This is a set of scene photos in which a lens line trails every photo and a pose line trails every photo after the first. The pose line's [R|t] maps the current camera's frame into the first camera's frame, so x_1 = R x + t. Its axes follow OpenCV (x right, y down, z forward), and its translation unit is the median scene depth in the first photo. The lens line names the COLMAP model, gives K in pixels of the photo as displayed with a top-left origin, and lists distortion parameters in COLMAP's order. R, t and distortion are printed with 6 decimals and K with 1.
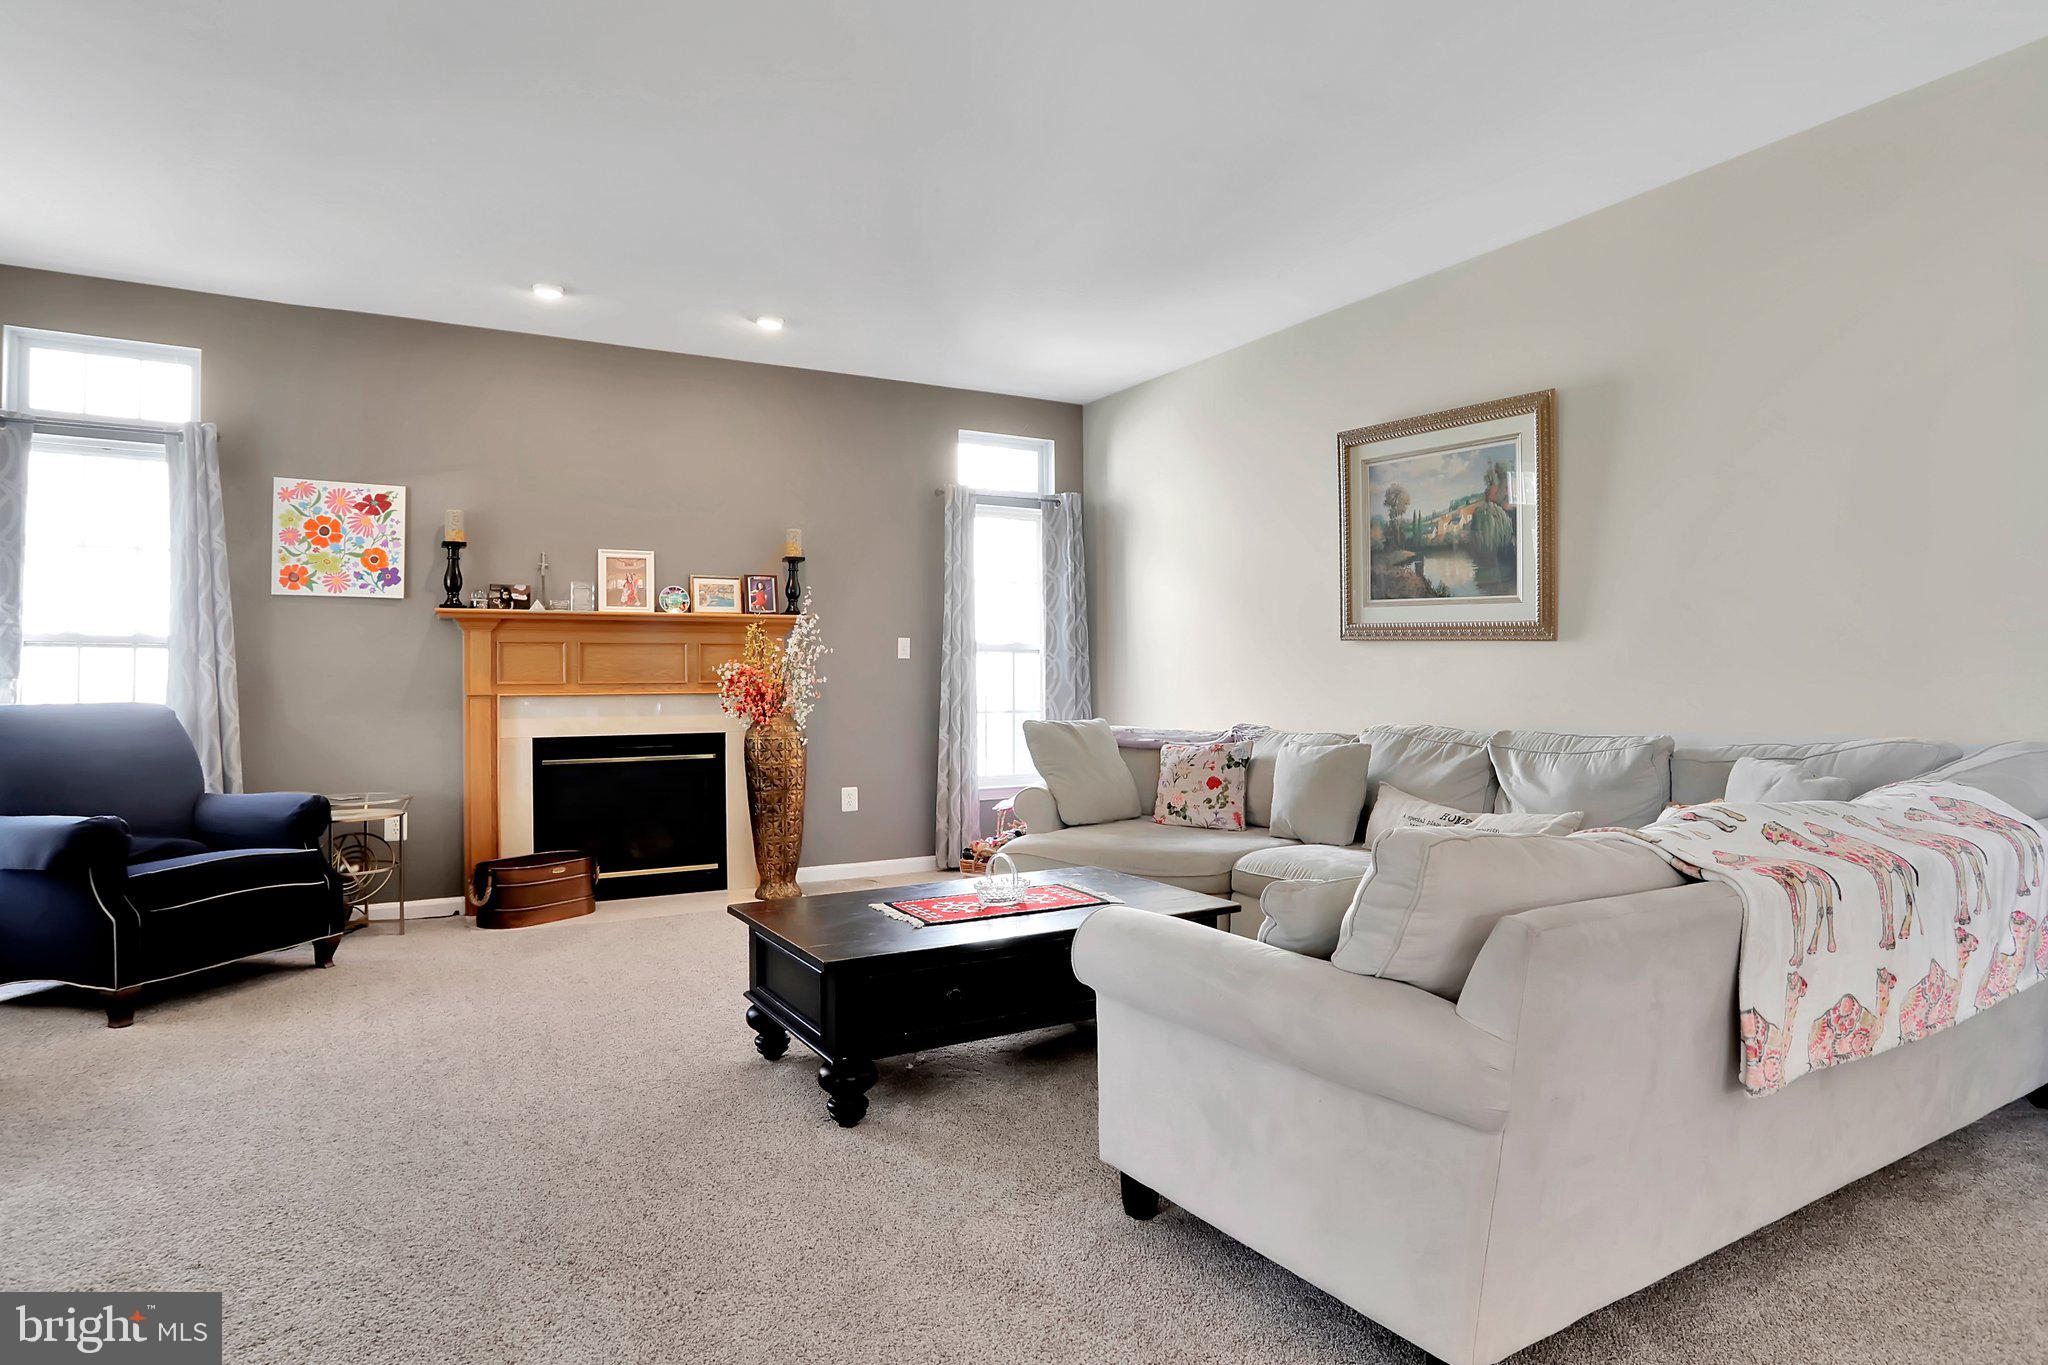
lens RADIAL K [[1168.4, 0, 1048.7], [0, 1168.4, 662.8], [0, 0, 1]] dist [-0.043141, 0.027384]
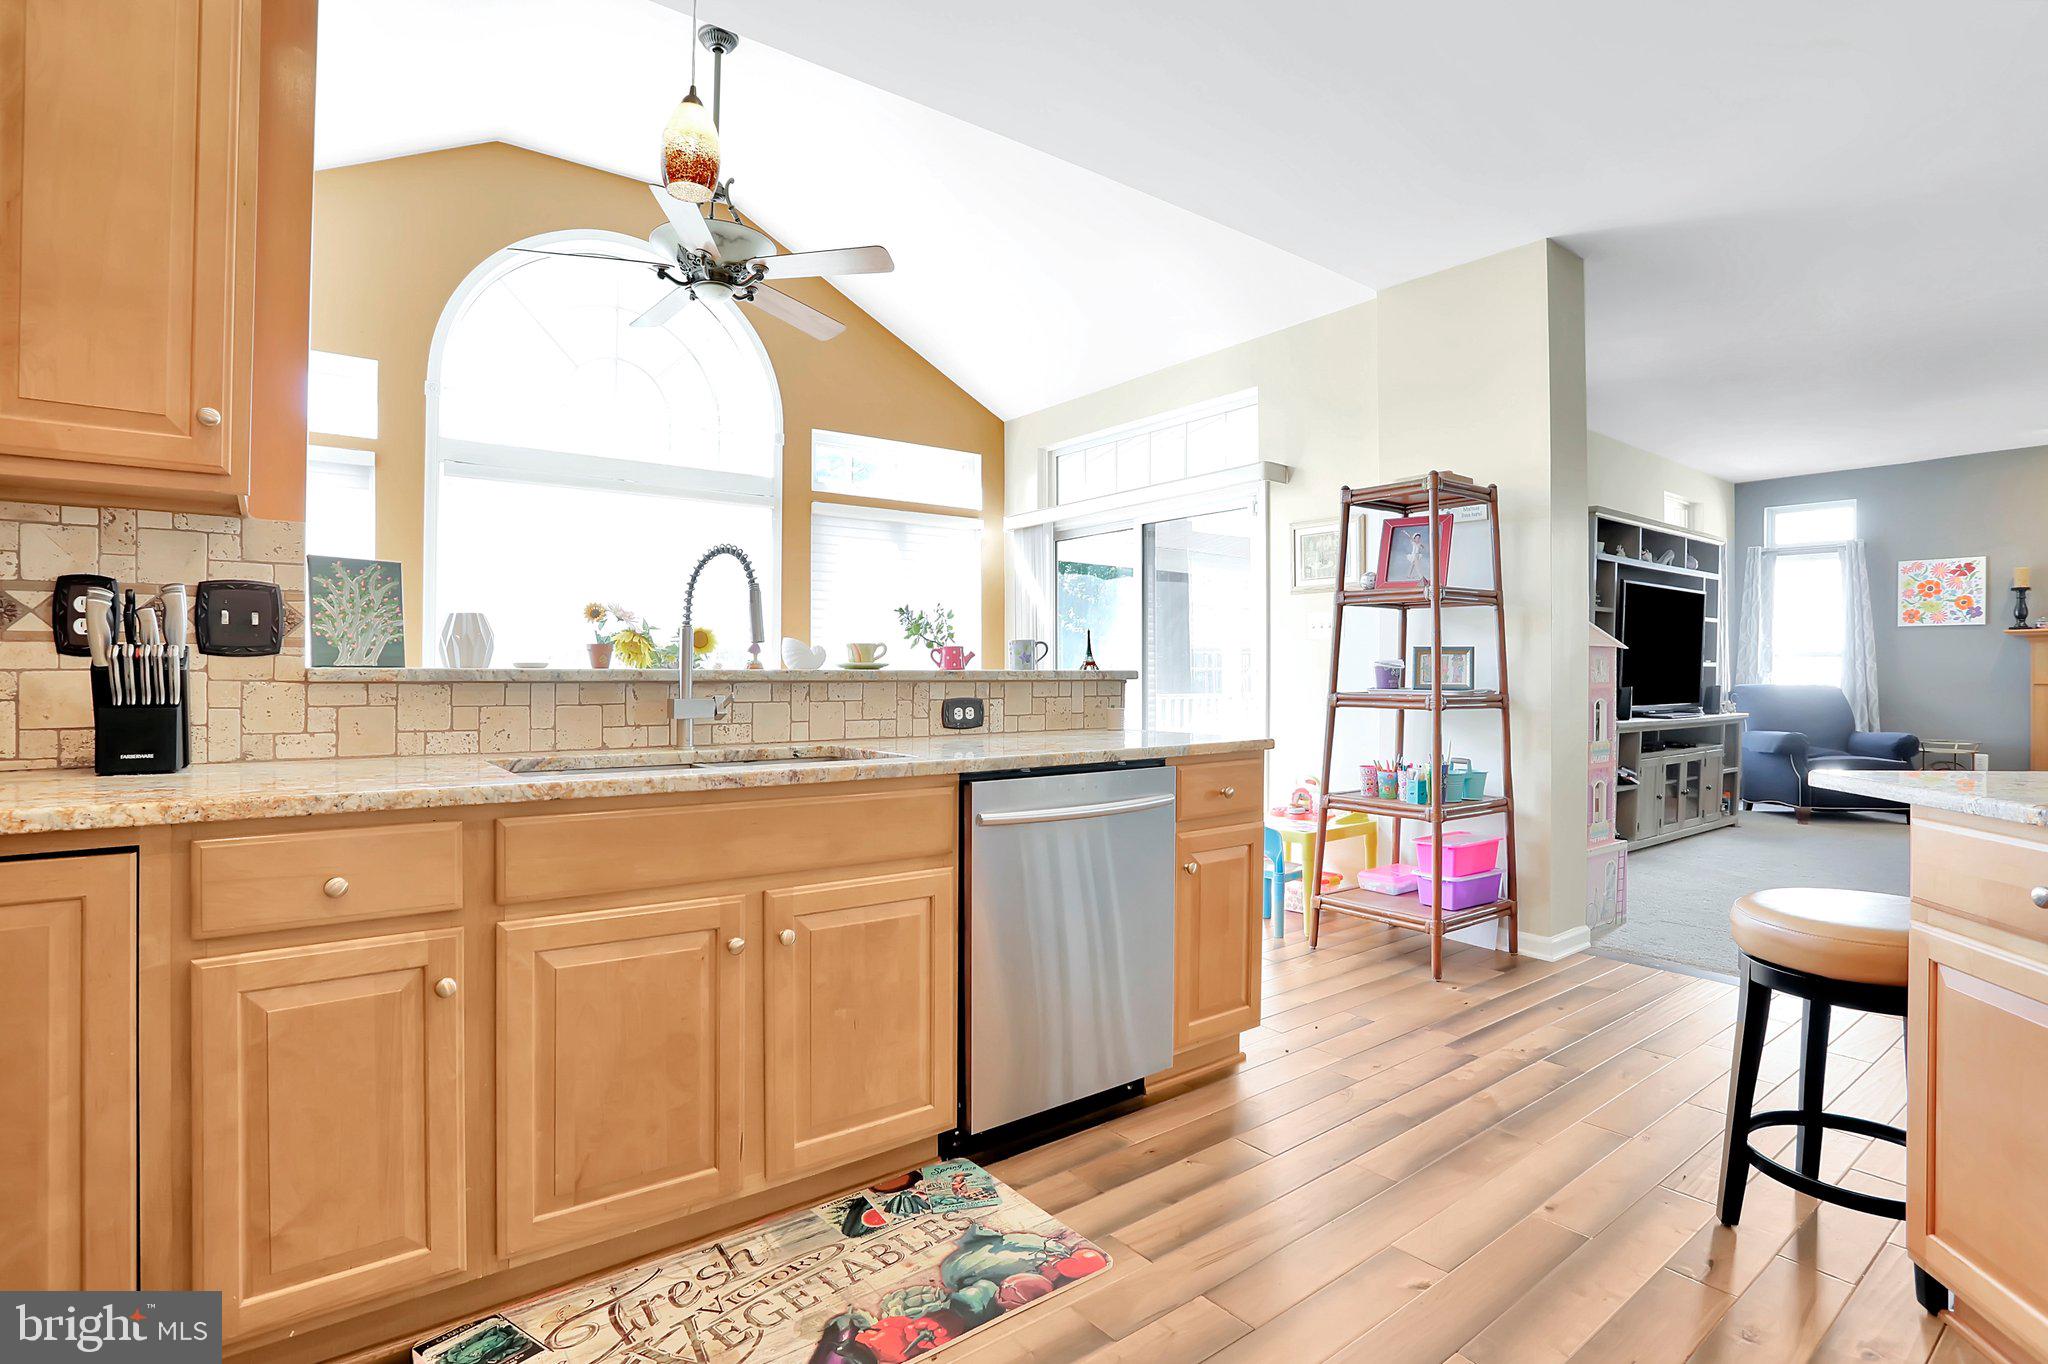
lens RADIAL K [[1021.9, 0, 1028.6], [0, 1021.9, 666.7], [0, 0, 1]] dist [-0.062754, 0.026032]
pose [[0.143134, -0.001401, -0.989702, 0.577168], [0.006326, 0.999980, -0.000501, -0.004164], [0.989683, -0.006189, 0.143140, -0.495495]]
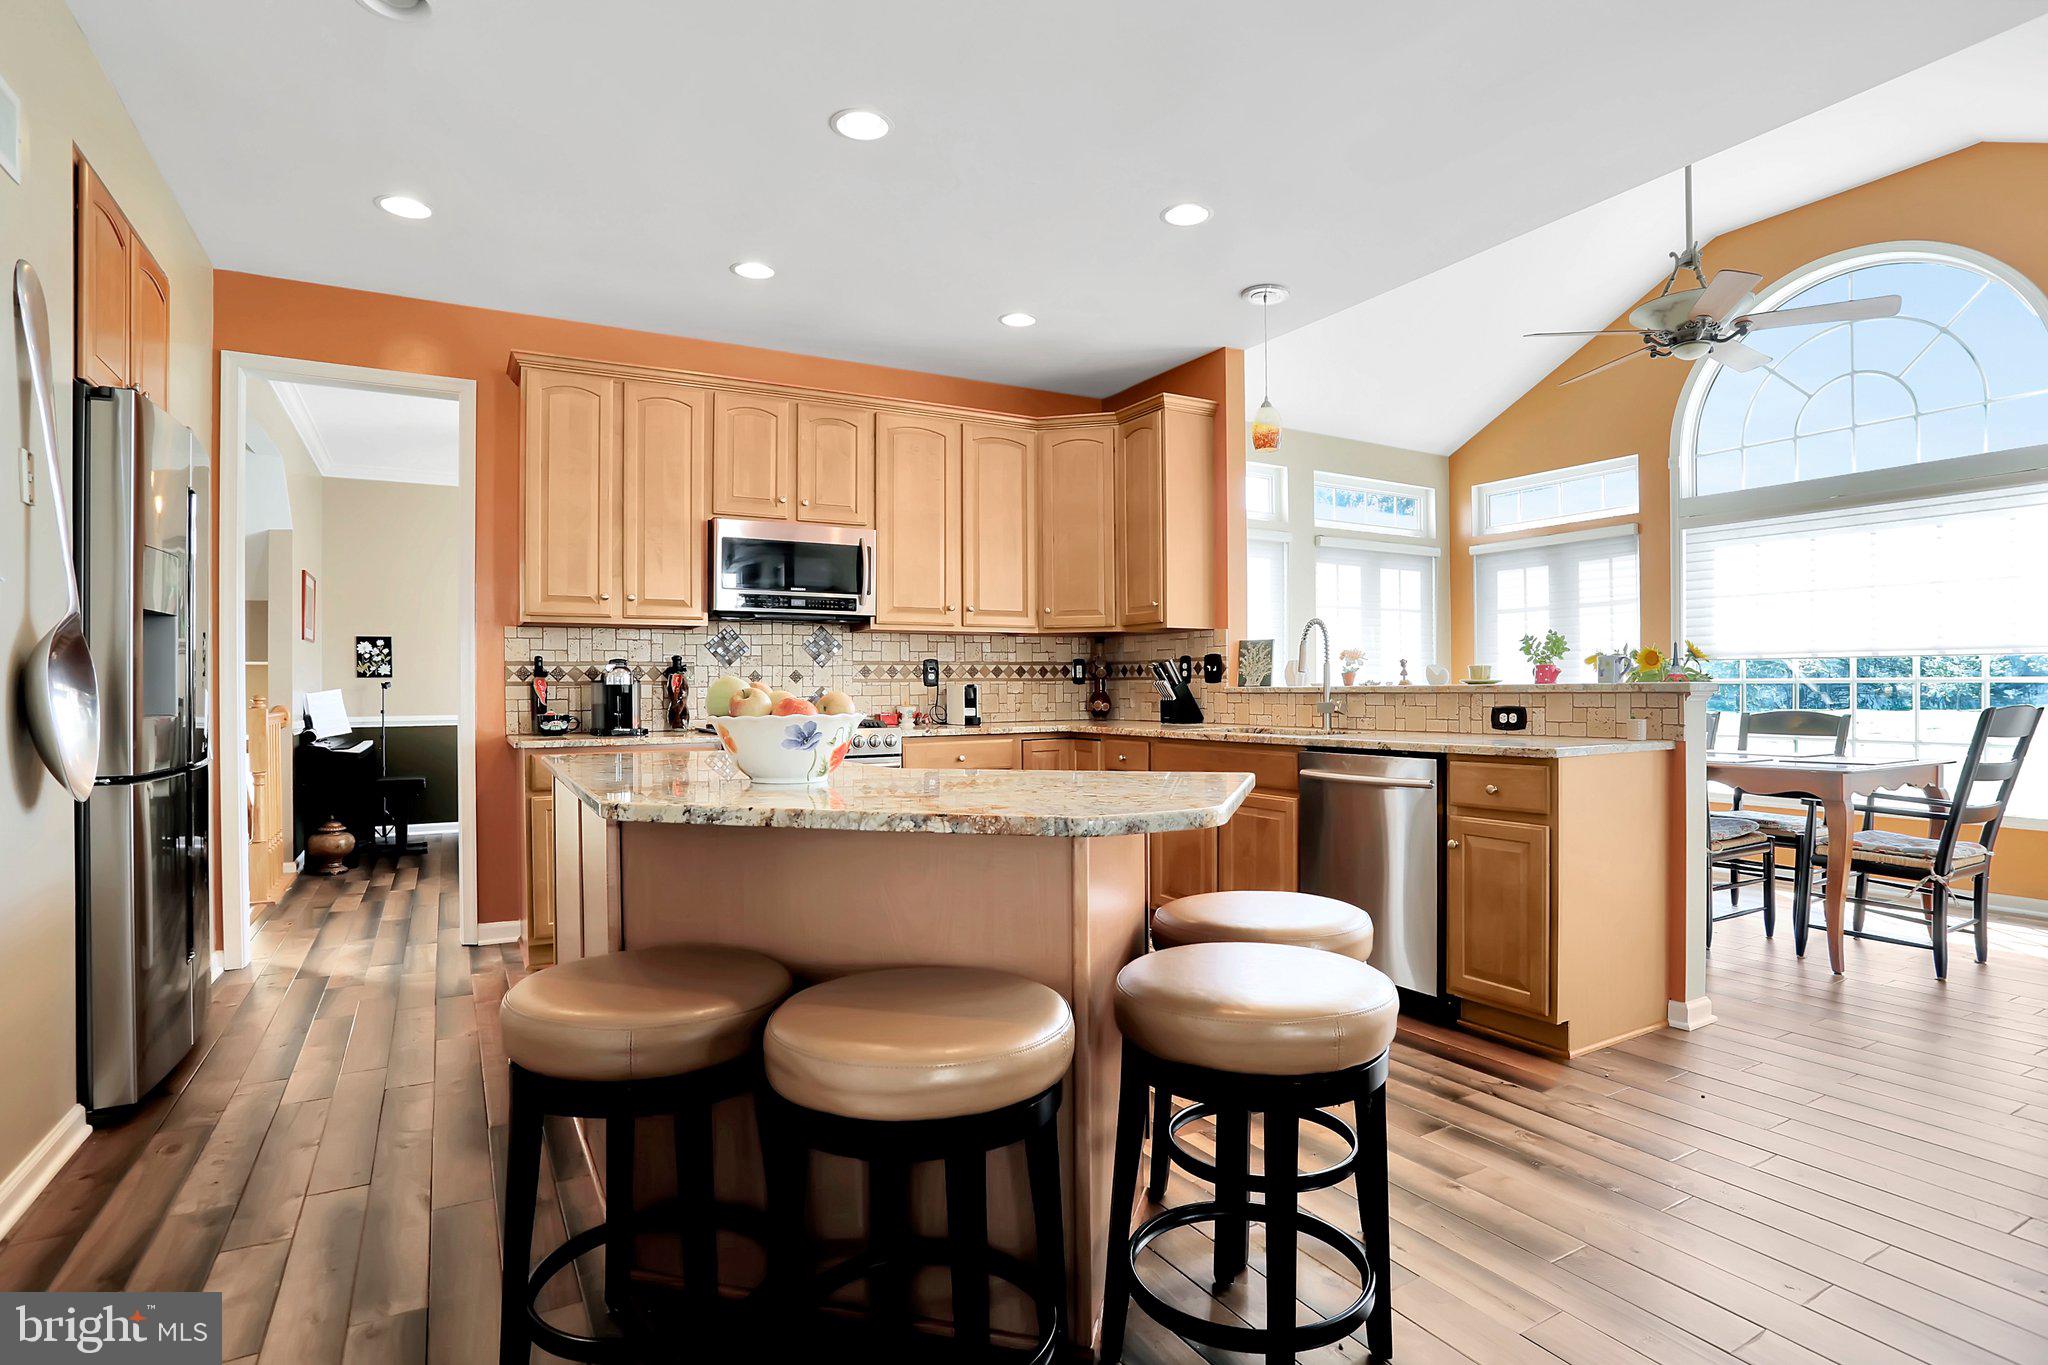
lens RADIAL K [[1021.9, 0, 1007.1], [0, 1021.9, 694.1], [0, 0, 1]] dist [-0.062754, 0.026032]
pose [[-0.999815, 0.010989, 0.015813, 0.376945], [0.010891, 0.999921, -0.006260, 0.004005], [-0.015880, -0.006087, -0.999855, 0.183518]]
